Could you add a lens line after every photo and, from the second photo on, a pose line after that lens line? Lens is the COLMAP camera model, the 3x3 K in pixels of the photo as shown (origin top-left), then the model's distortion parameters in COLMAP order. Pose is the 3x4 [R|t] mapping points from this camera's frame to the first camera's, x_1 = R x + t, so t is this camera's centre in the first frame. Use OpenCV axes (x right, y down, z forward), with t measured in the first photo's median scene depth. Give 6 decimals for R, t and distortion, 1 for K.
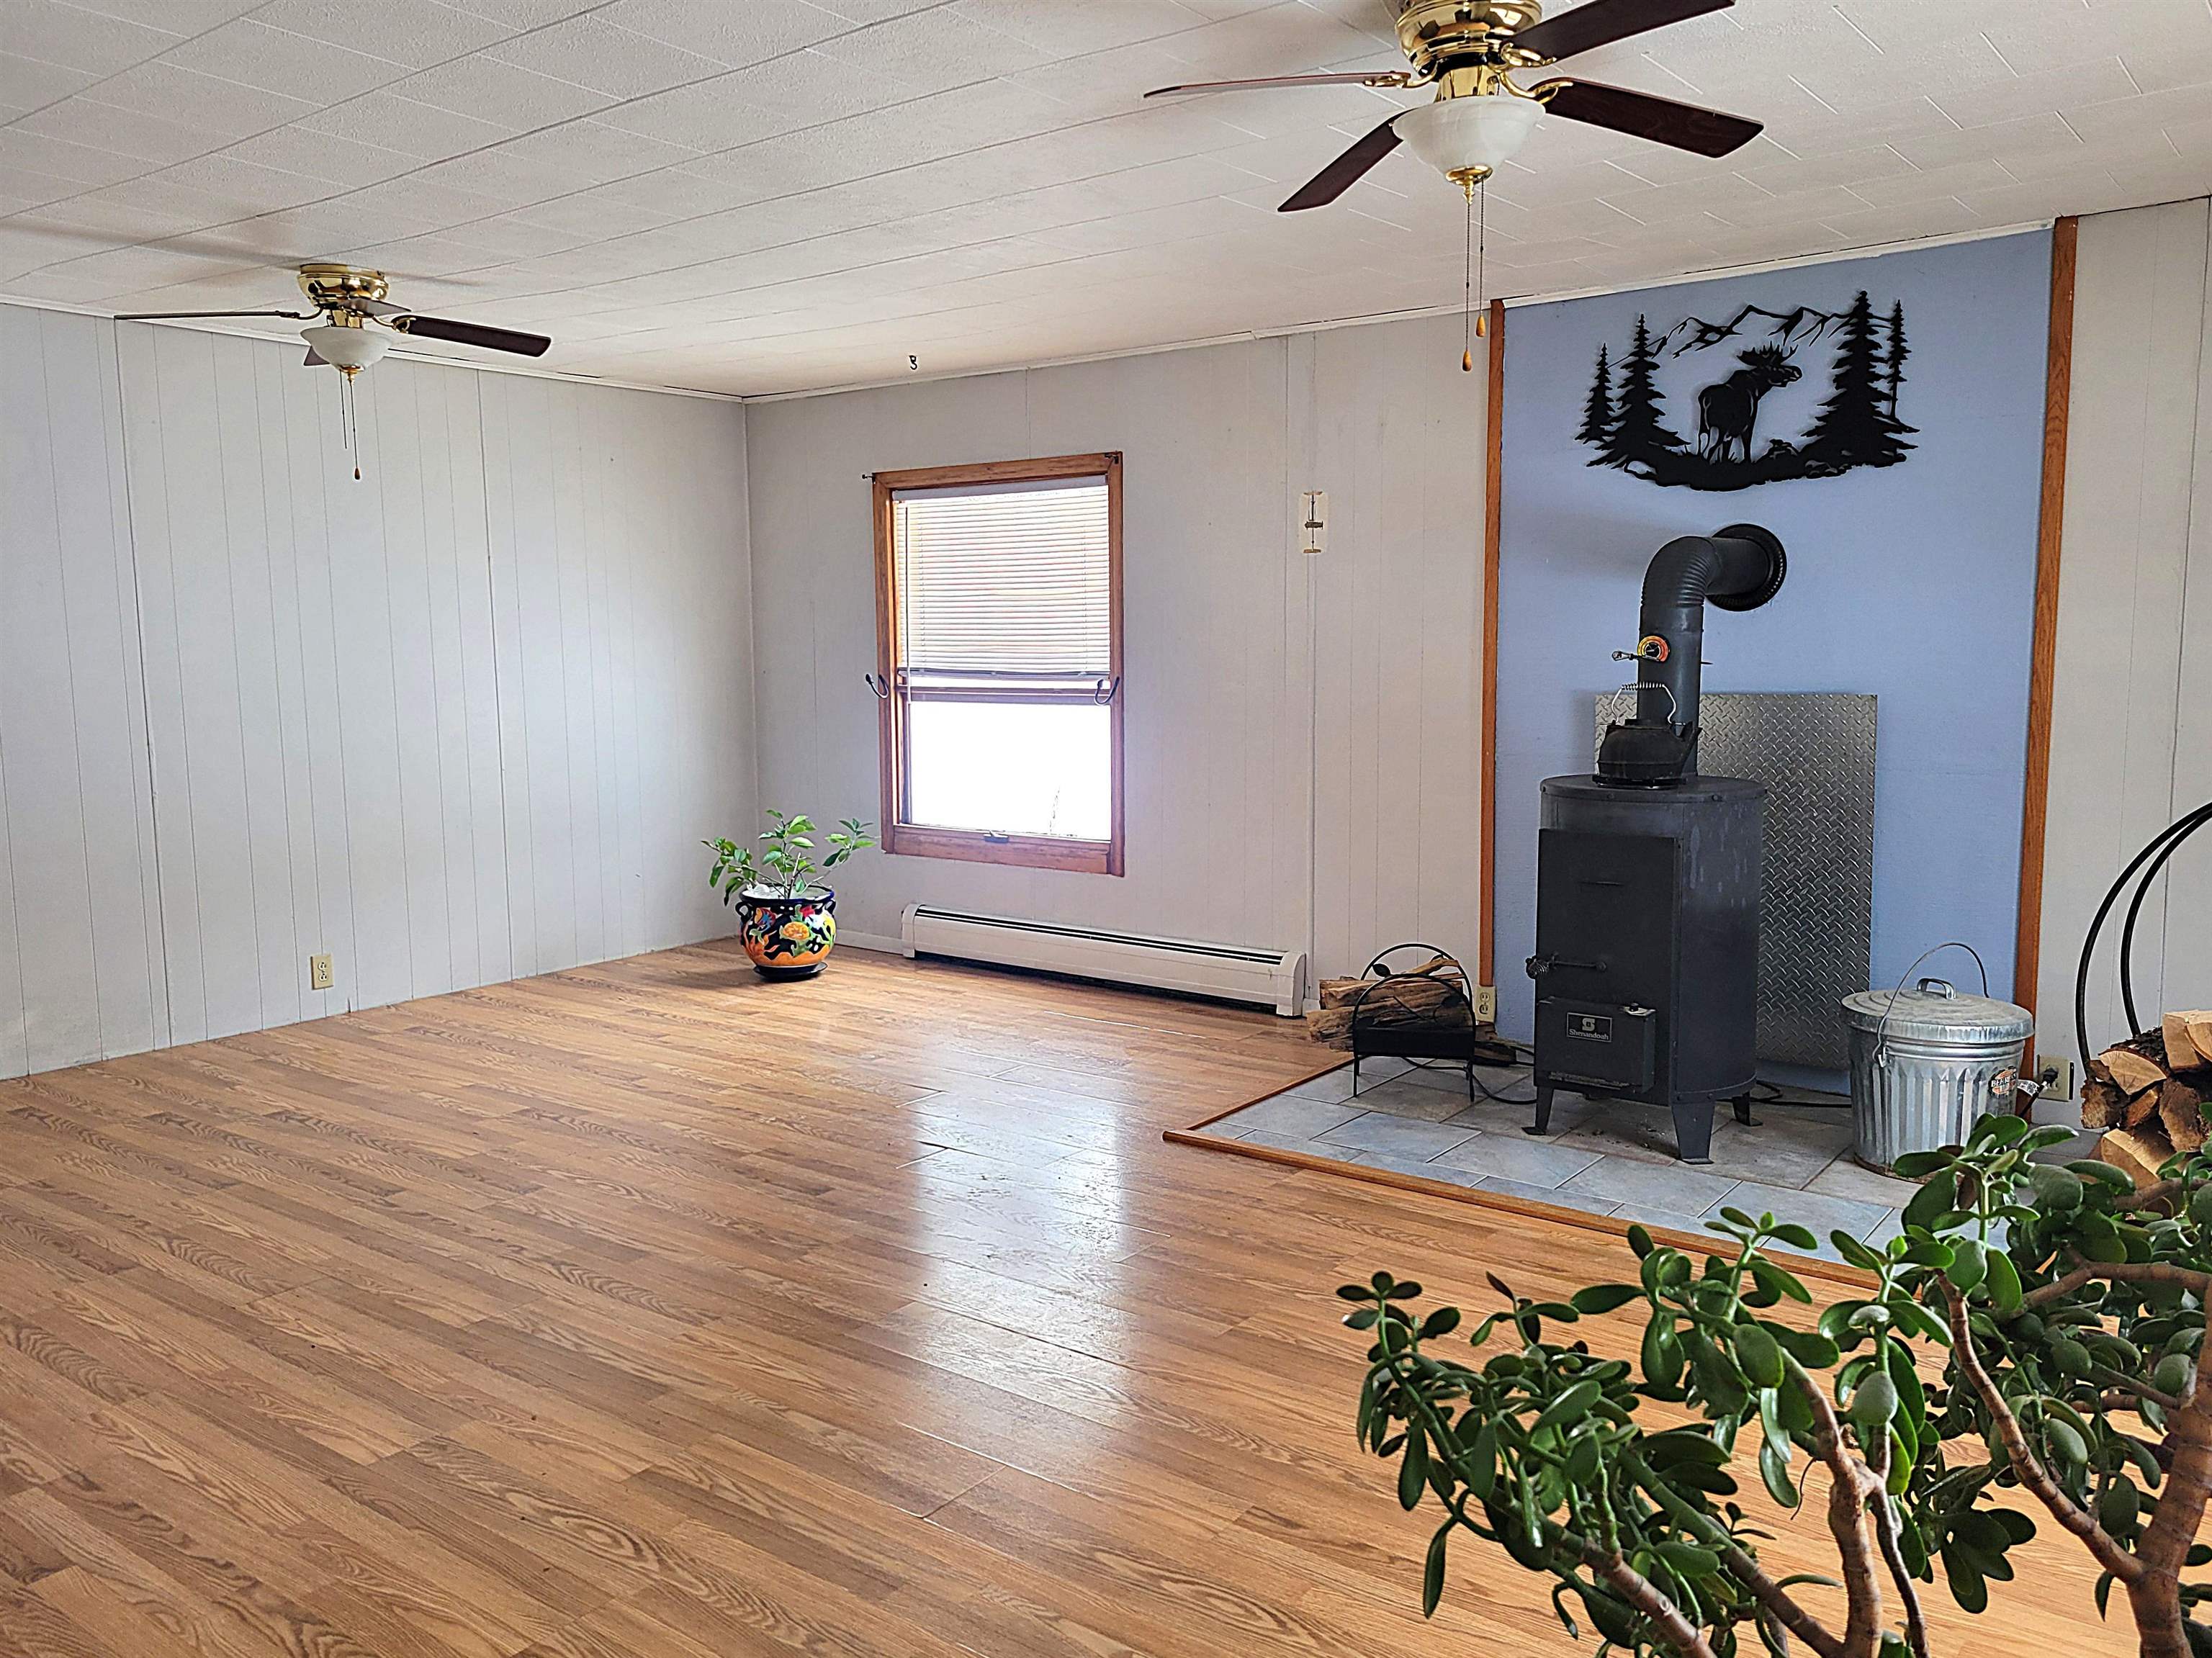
lens RADIAL K [[1660.3, 0, 1106.0], [0, 1660.3, 829.0], [0, 0, 1]] dist [0.011255, 0.007755]
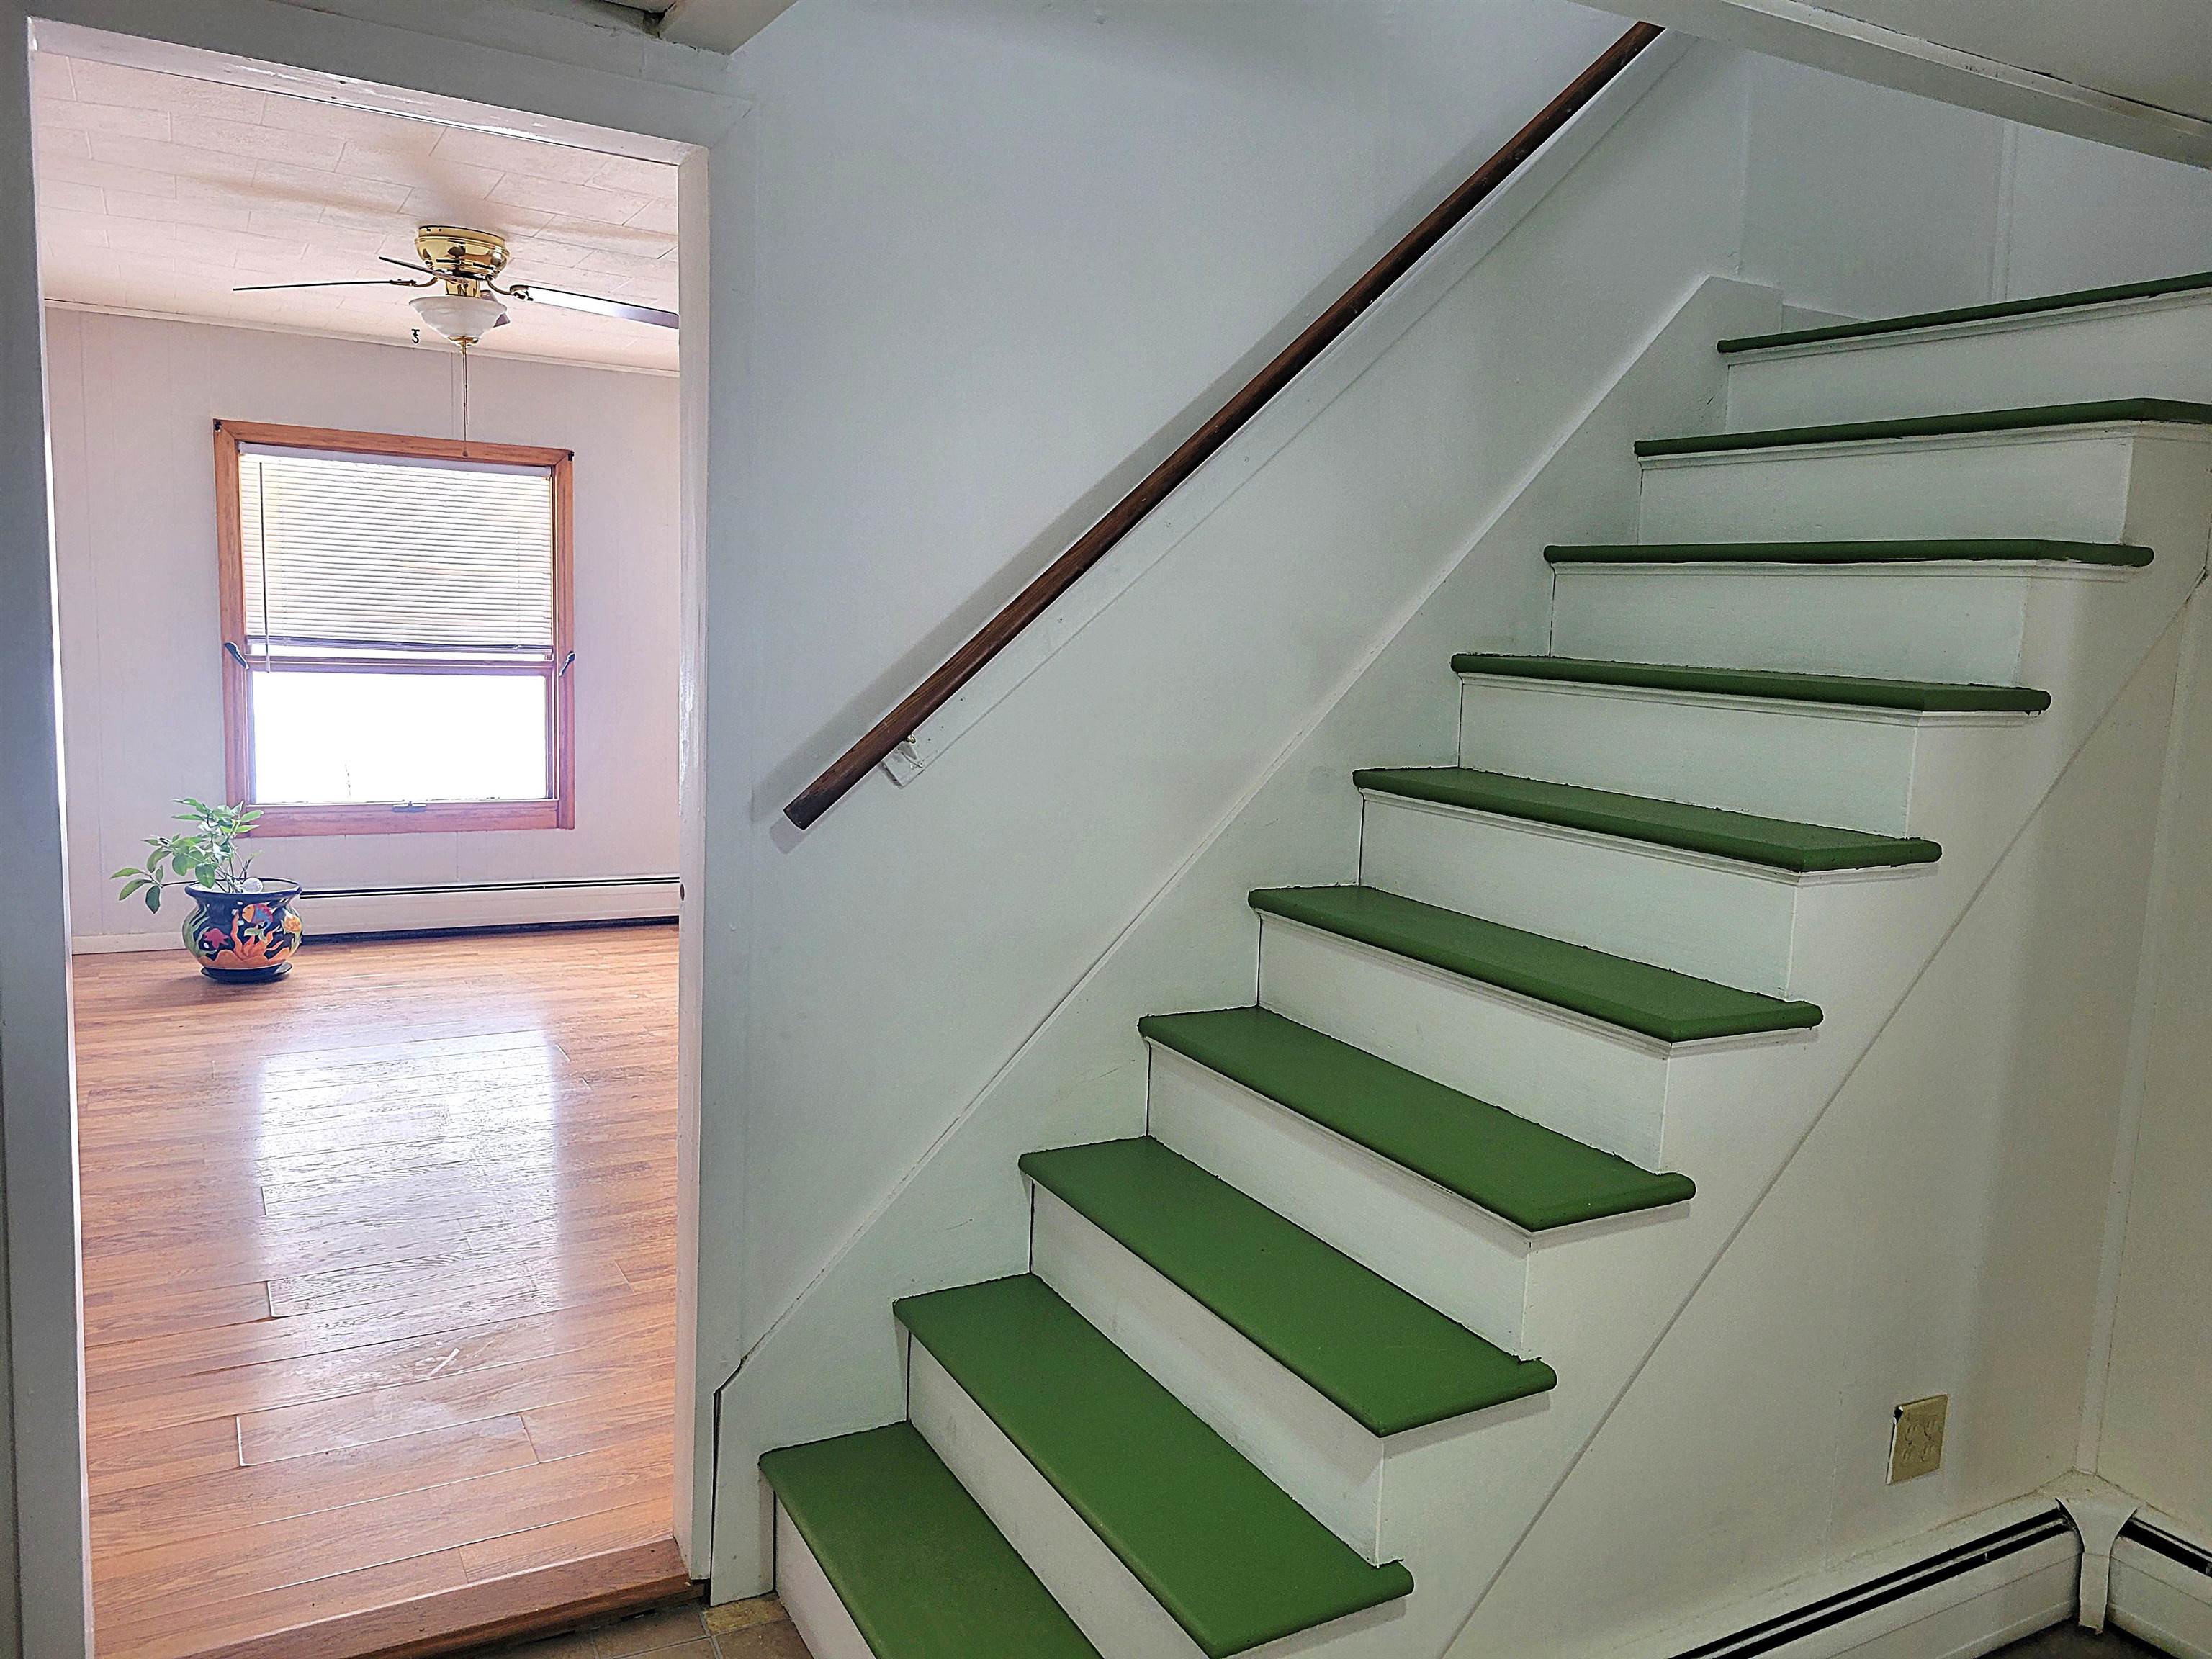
lens RADIAL K [[1660.4, 0, 1106.0], [0, 1660.4, 829.5], [0, 0, 1]] dist [0.011255, 0.007755]
pose [[0.388470, -0.095287, 0.916521, -0.490771], [0.056221, 0.995237, 0.079641, -0.022443], [-0.919745, 0.020590, 0.391977, 0.123892]]
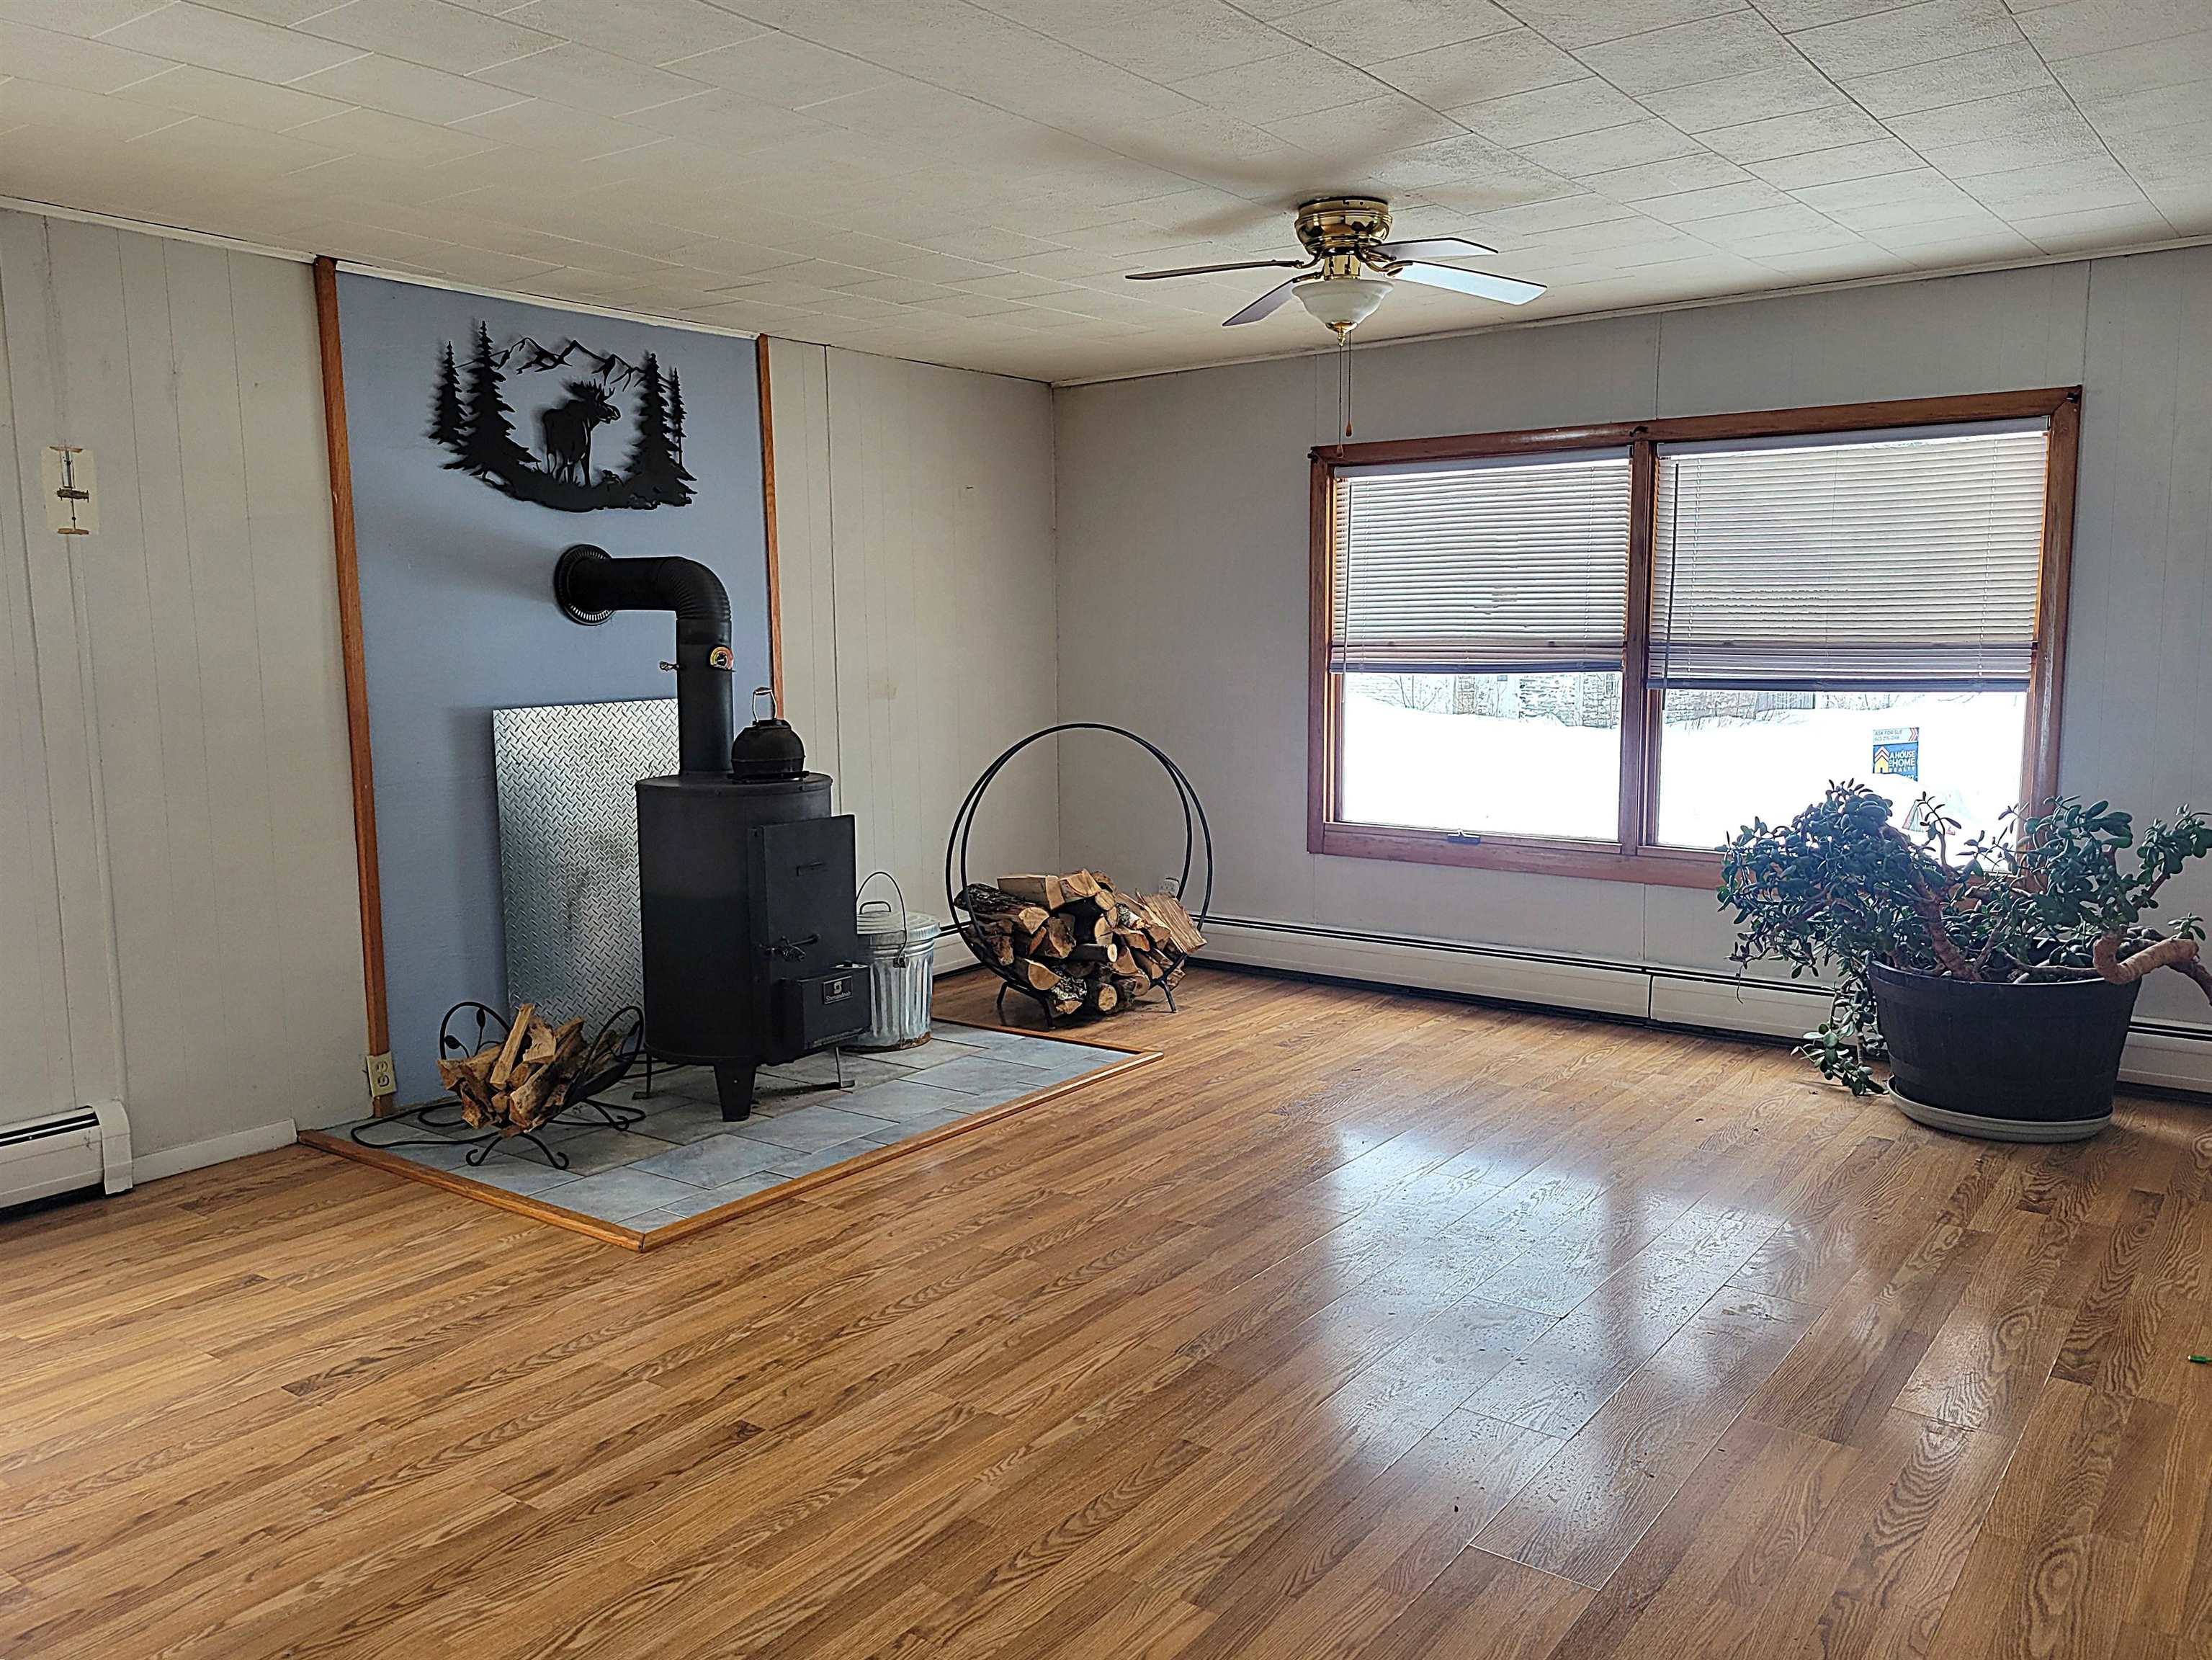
lens RADIAL K [[1643.4, 0, 1106.0], [0, 1643.4, 830.0], [0, 0, 1]] dist [0.004949, -0.000883]
pose [[-0.000432, -0.099865, 0.995001, -0.726552], [0.137978, 0.985478, 0.098969, -0.063810], [-0.990435, 0.137331, 0.013354, 0.716022]]
